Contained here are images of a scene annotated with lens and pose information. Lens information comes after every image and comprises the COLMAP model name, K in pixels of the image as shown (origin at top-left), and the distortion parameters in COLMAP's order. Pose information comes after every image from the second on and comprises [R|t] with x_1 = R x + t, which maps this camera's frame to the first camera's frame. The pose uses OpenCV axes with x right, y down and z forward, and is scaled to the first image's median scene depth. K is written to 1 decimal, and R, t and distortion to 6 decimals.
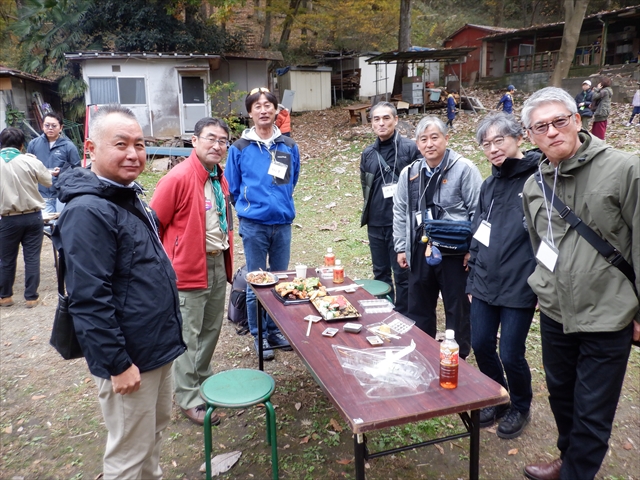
lens RADIAL K [[535.4, 0, 323.6], [0, 535.4, 230.7], [0, 0, 1]] dist [-0.008504, 0.005392]
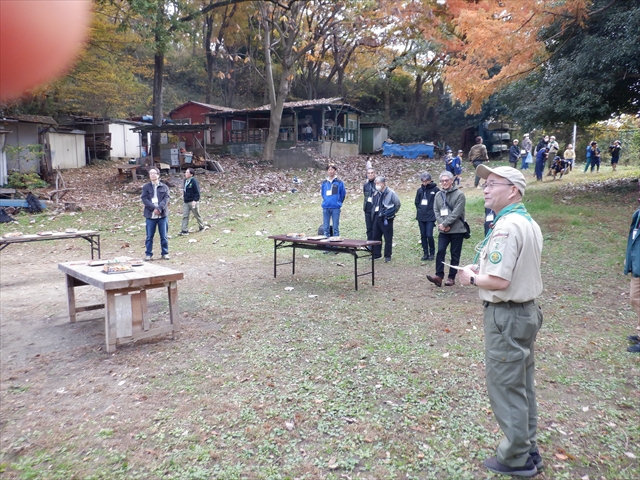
lens RADIAL K [[535.4, 0, 320.1], [0, 535.4, 239.0], [0, 0, 1]] dist [-0.008504, 0.005392]
pose [[0.839606, -0.051866, 0.540713, -0.271834], [0.100399, 0.993098, -0.060638, 0.055630], [-0.533836, 0.105199, 0.839019, -0.264319]]
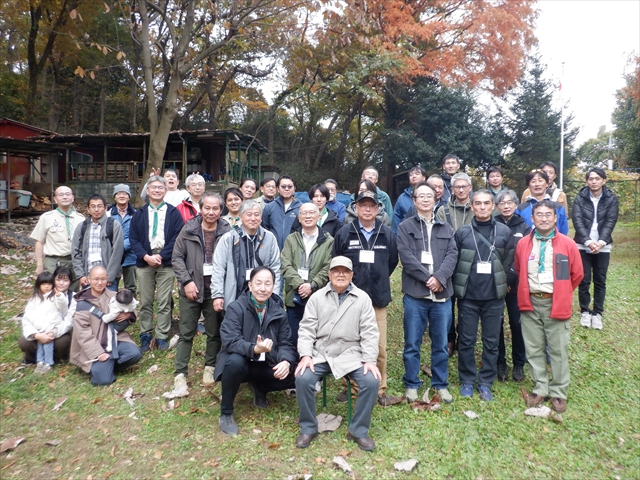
lens RADIAL K [[535.4, 0, 321.6], [0, 535.4, 239.0], [0, 0, 1]] dist [-0.008504, 0.005392]
pose [[0.596158, 0.006481, 0.802841, -0.170635], [0.150501, 0.981339, -0.119678, -0.054831], [-0.788635, 0.192175, 0.584058, 0.290991]]
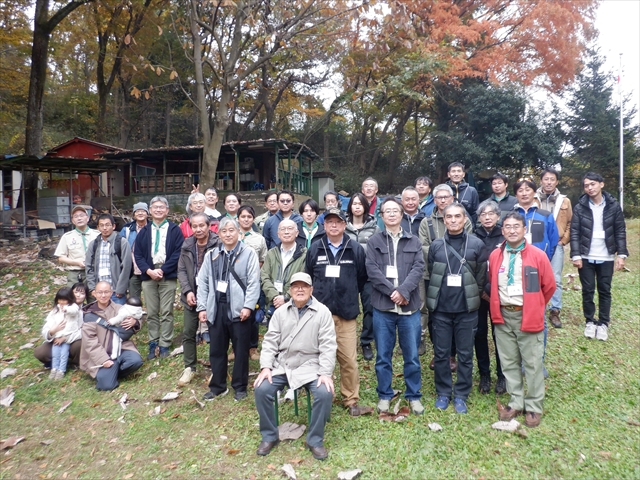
lens RADIAL K [[535.4, 0, 321.5], [0, 535.4, 237.1], [0, 0, 1]] dist [-0.008504, 0.005392]
pose [[0.694782, 0.001672, 0.719219, -0.148424], [0.151371, 0.977259, -0.148499, -0.052115], [-0.703111, 0.212043, 0.678729, 0.247538]]
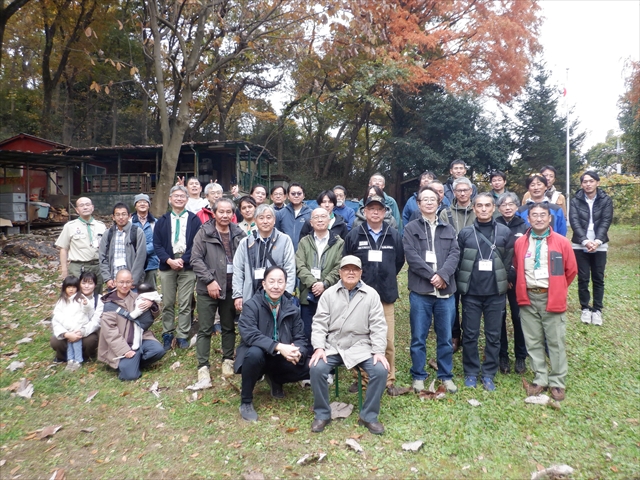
lens RADIAL K [[535.4, 0, 320.5], [0, 535.4, 238.7], [0, 0, 1]] dist [-0.008504, 0.005392]
pose [[0.611909, 0.012123, 0.790835, -0.186295], [0.160920, 0.977061, -0.139490, -0.049177], [-0.774385, 0.212616, 0.595921, 0.281014]]
